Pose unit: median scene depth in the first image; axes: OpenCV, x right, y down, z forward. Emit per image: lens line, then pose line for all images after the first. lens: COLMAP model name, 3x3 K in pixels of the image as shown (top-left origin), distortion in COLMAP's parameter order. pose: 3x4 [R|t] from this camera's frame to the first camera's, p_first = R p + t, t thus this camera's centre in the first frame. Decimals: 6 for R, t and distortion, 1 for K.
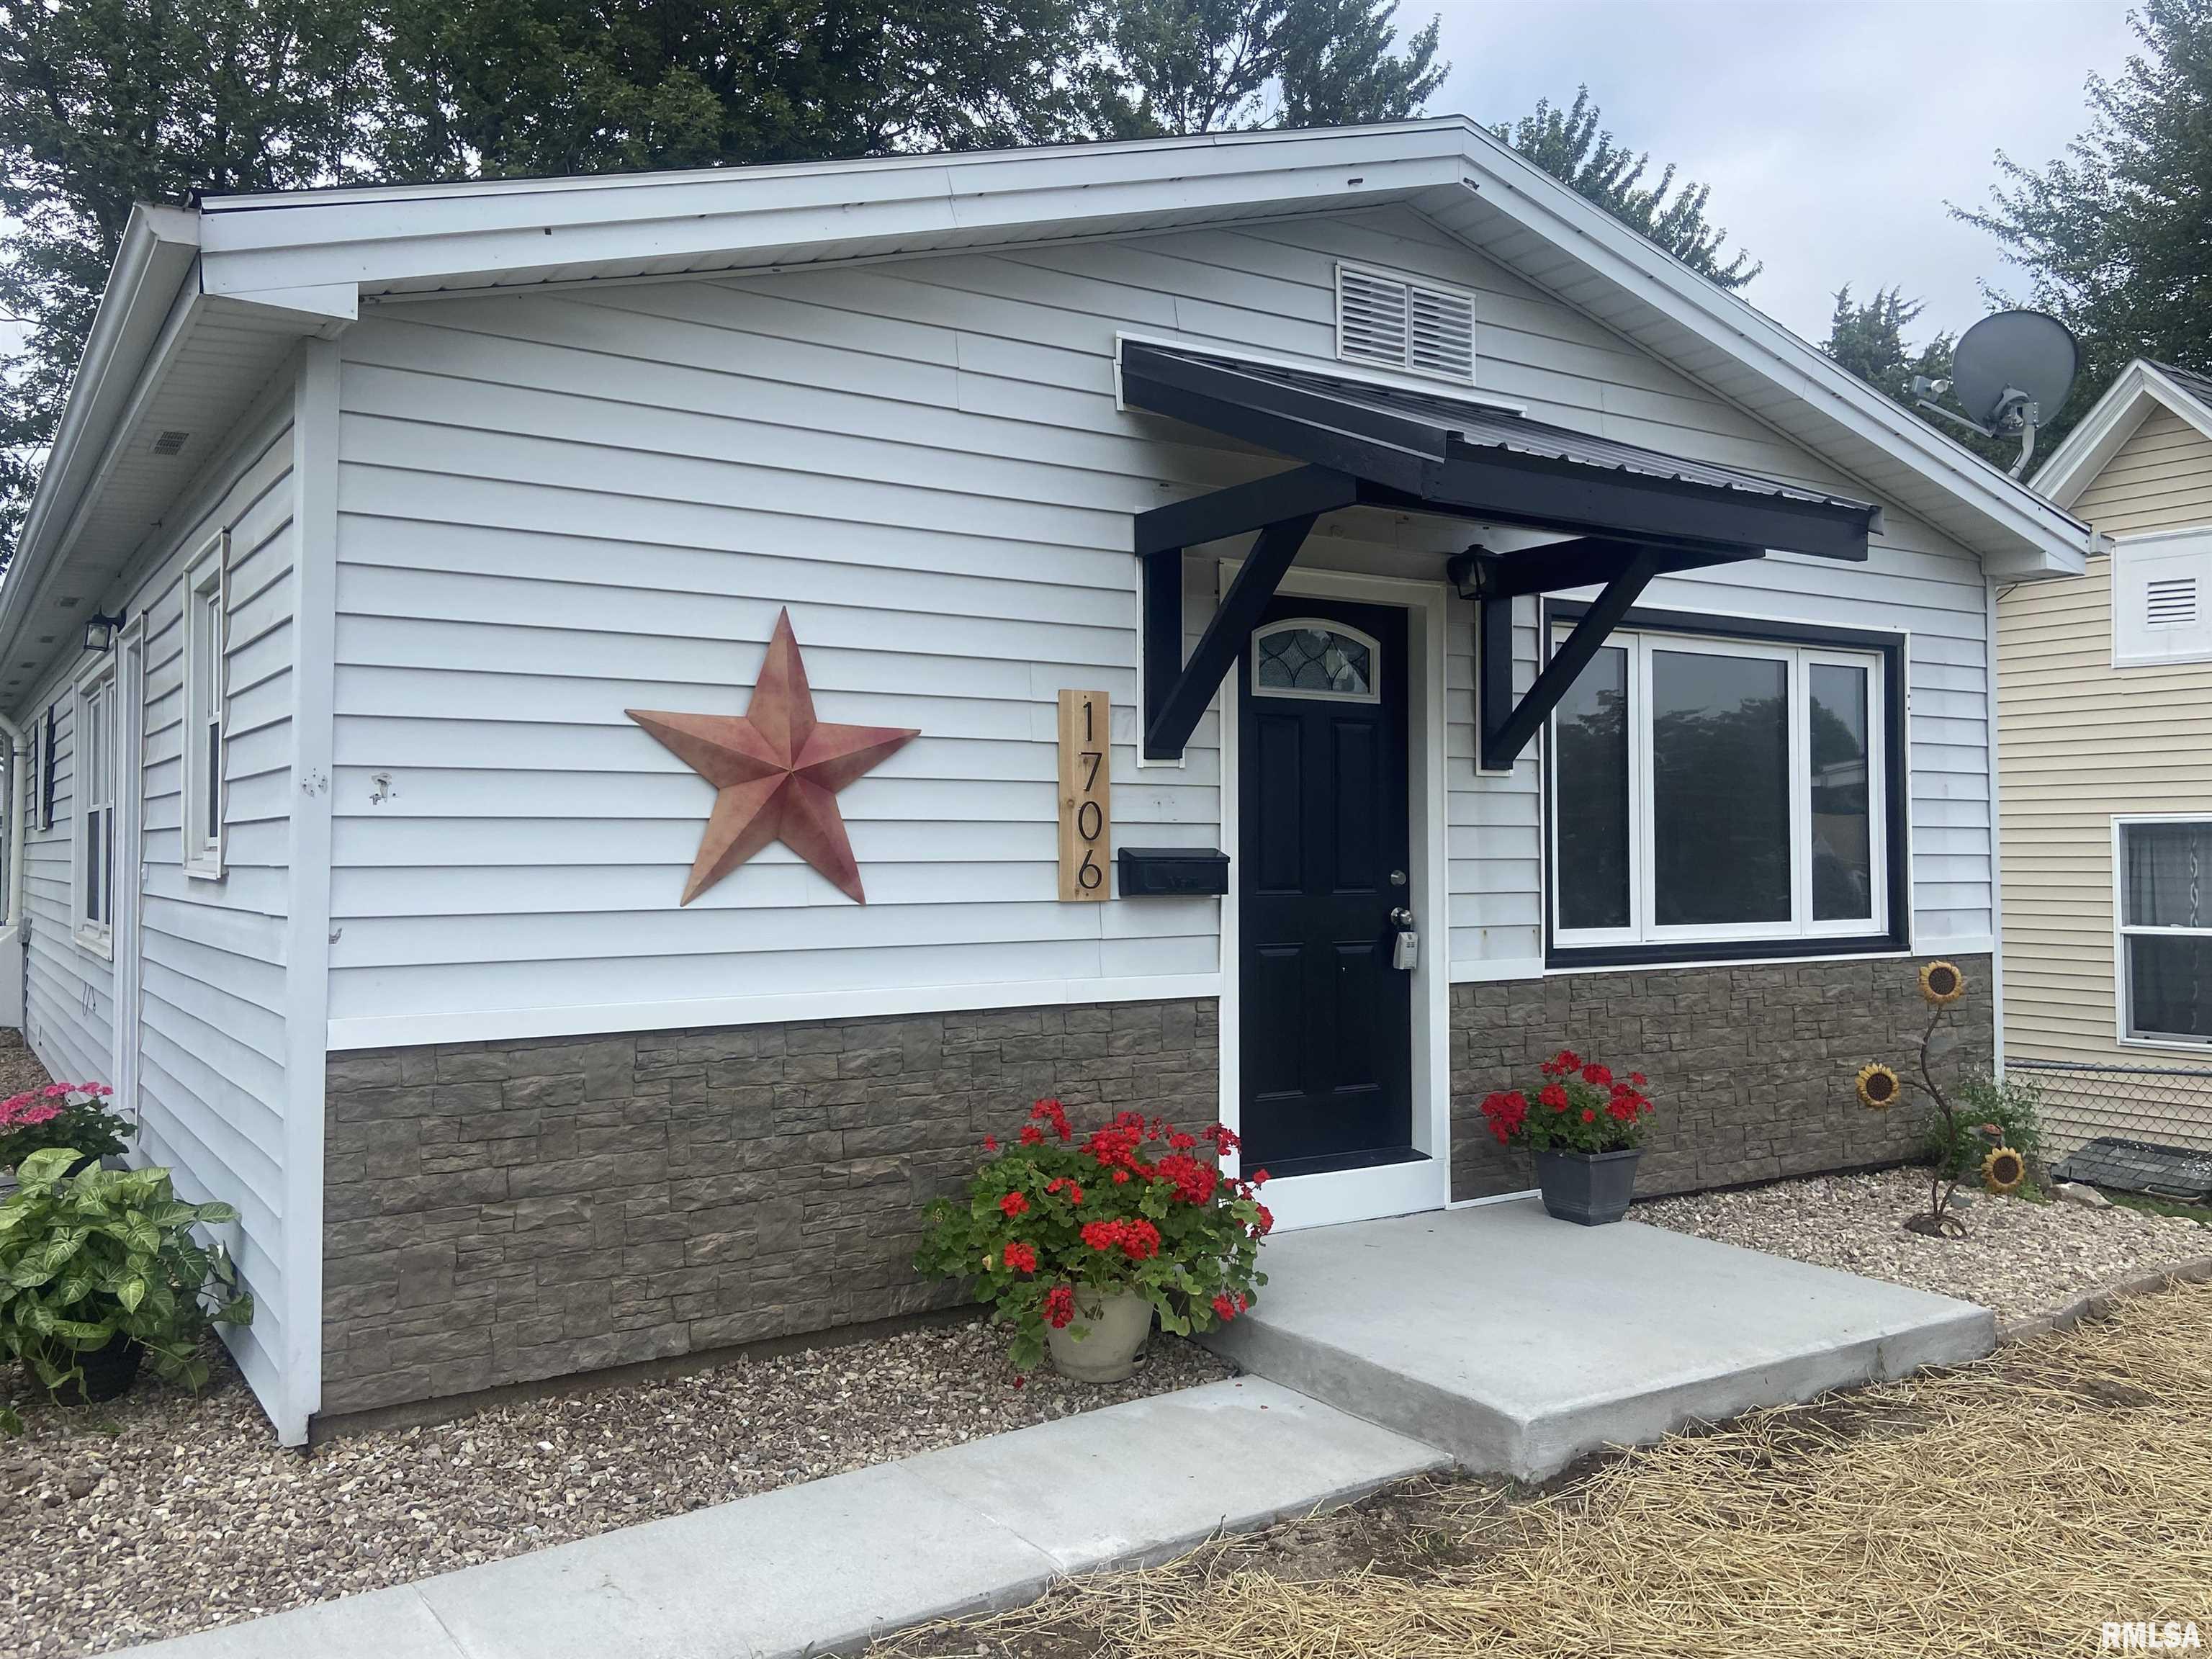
lens RADIAL K [[1760.7, 0, 1104.4], [0, 1760.7, 782.2], [0, 0, 1]] dist [0.064060, -0.015274]
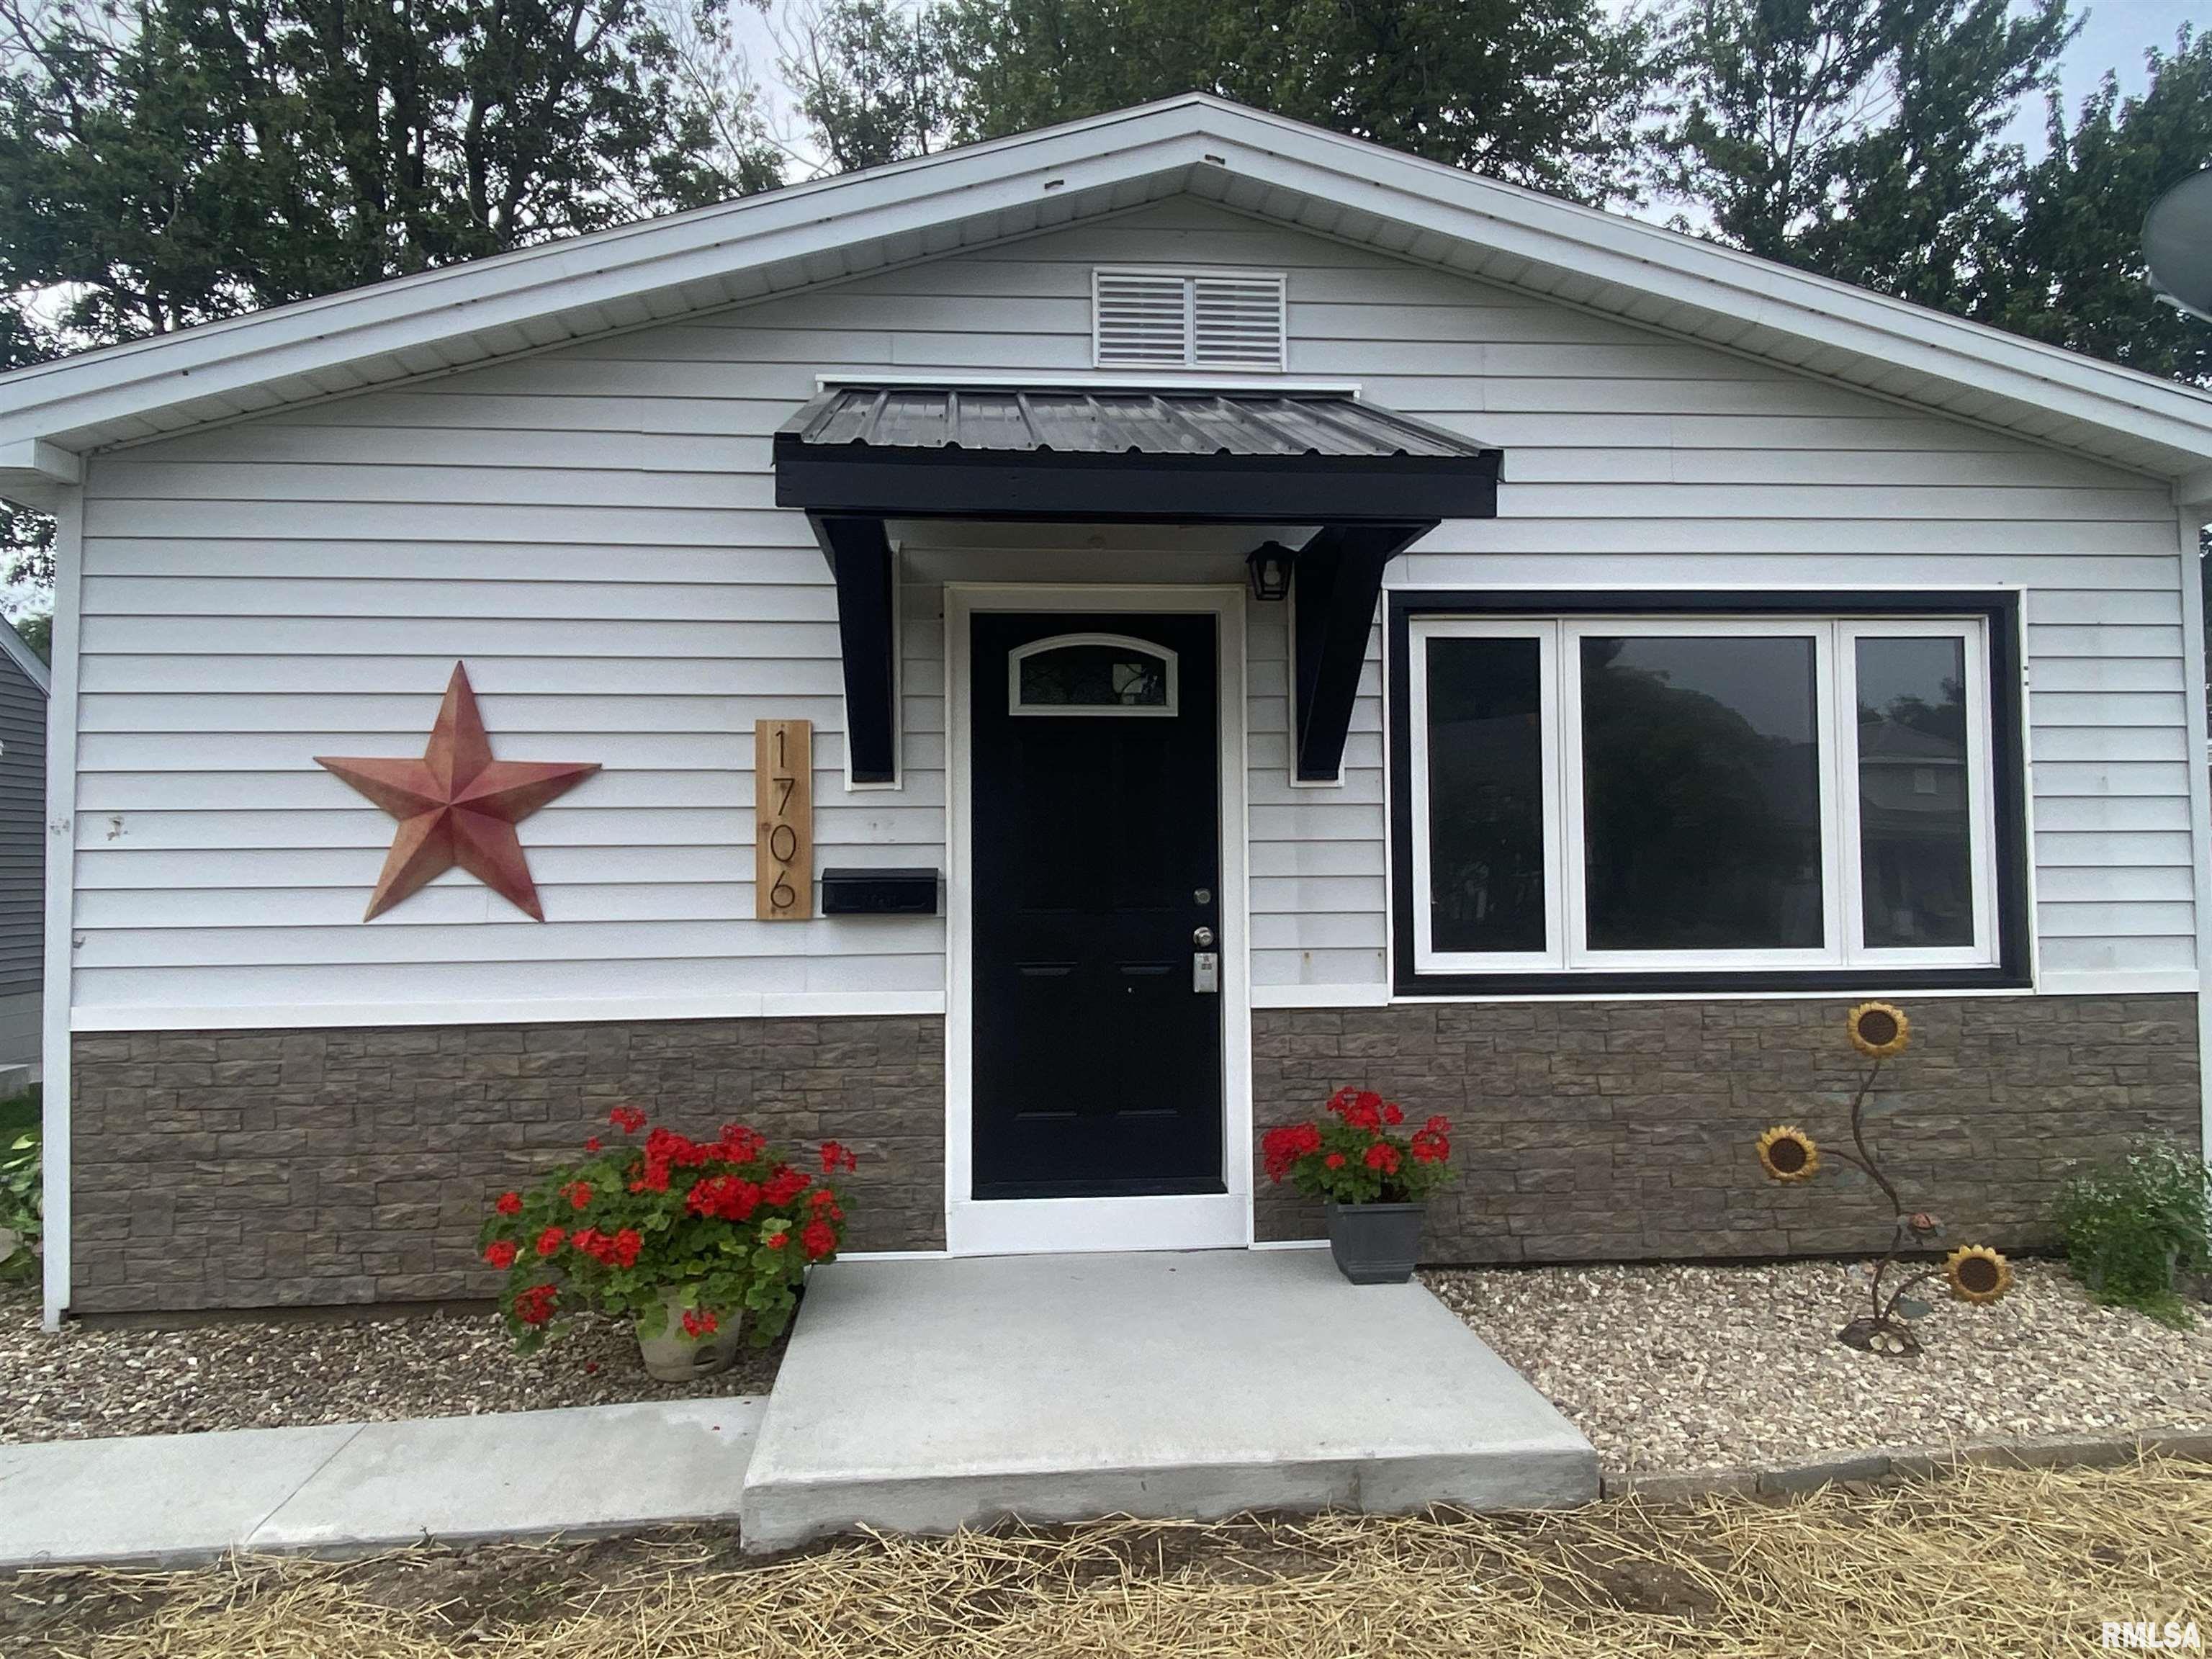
lens RADIAL K [[1530.4, 0, 1117.8], [0, 1530.4, 794.6], [0, 0, 1]] dist [0.055828, -0.061672]
pose [[0.882346, -0.028642, -0.469728, 0.589621], [0.025589, 0.999590, -0.012885, 0.009706], [0.469904, -0.000651, 0.882717, 0.279677]]
